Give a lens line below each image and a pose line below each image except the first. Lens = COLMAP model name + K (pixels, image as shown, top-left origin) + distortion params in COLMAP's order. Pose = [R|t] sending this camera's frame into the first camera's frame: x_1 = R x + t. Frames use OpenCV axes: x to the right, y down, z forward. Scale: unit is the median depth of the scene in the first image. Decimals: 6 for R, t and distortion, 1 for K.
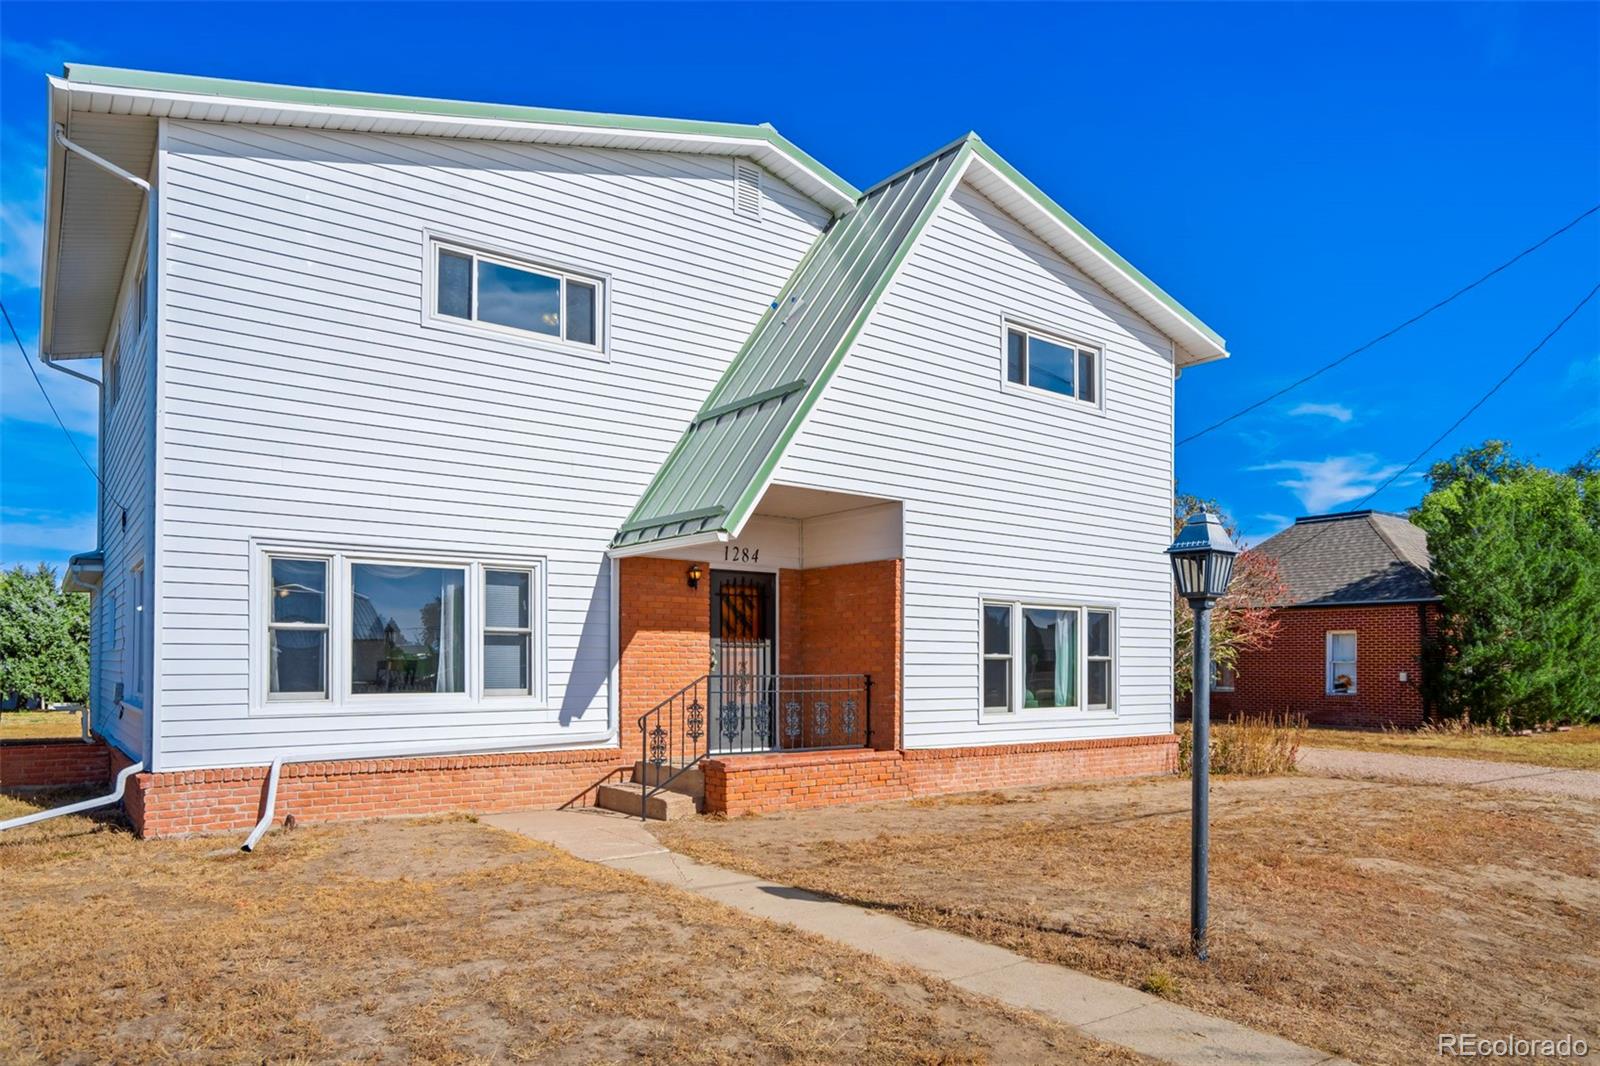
lens RADIAL K [[1005.9, 0, 800.0], [0, 1005.9, 533.0], [0, 0, 1]] dist [-0.024939, -0.002219]
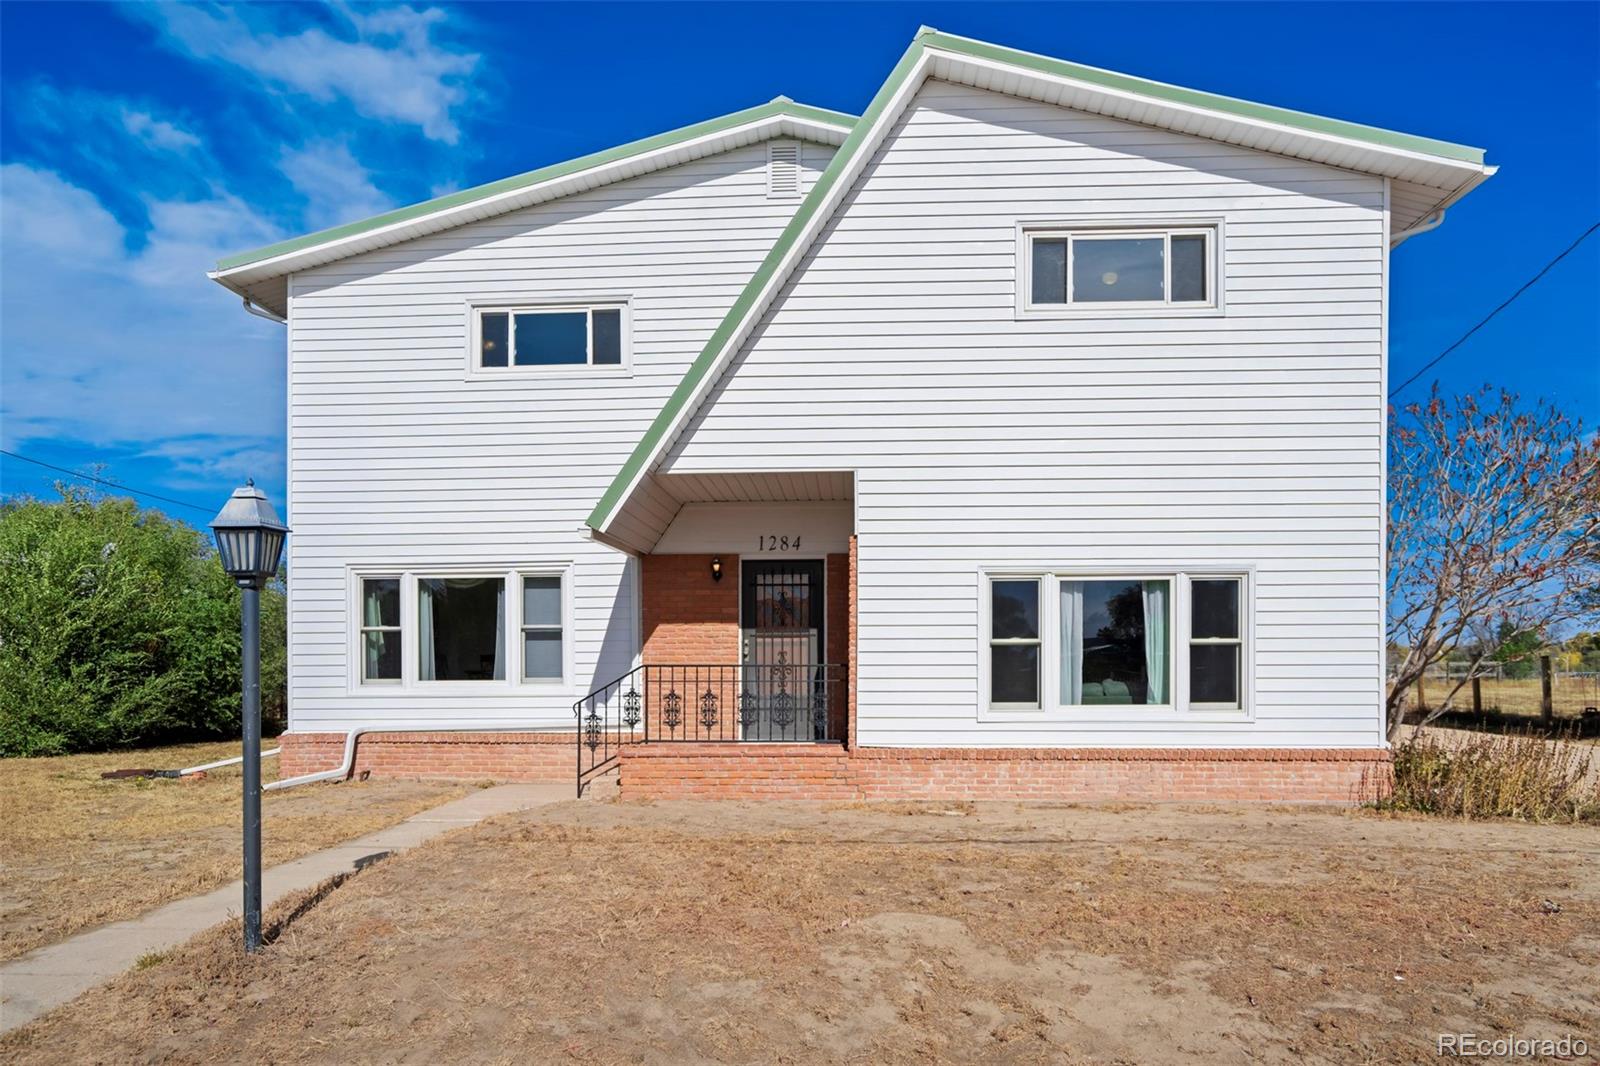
lens RADIAL K [[1059.1, 0, 800.0], [0, 1059.1, 533.0], [0, 0, 1]] dist [-0.022284, 0.002805]
pose [[0.759336, -0.084442, -0.645196, 0.660829], [0.092135, 0.995507, -0.021856, 0.038494], [0.644142, -0.042849, 0.763704, 0.236566]]
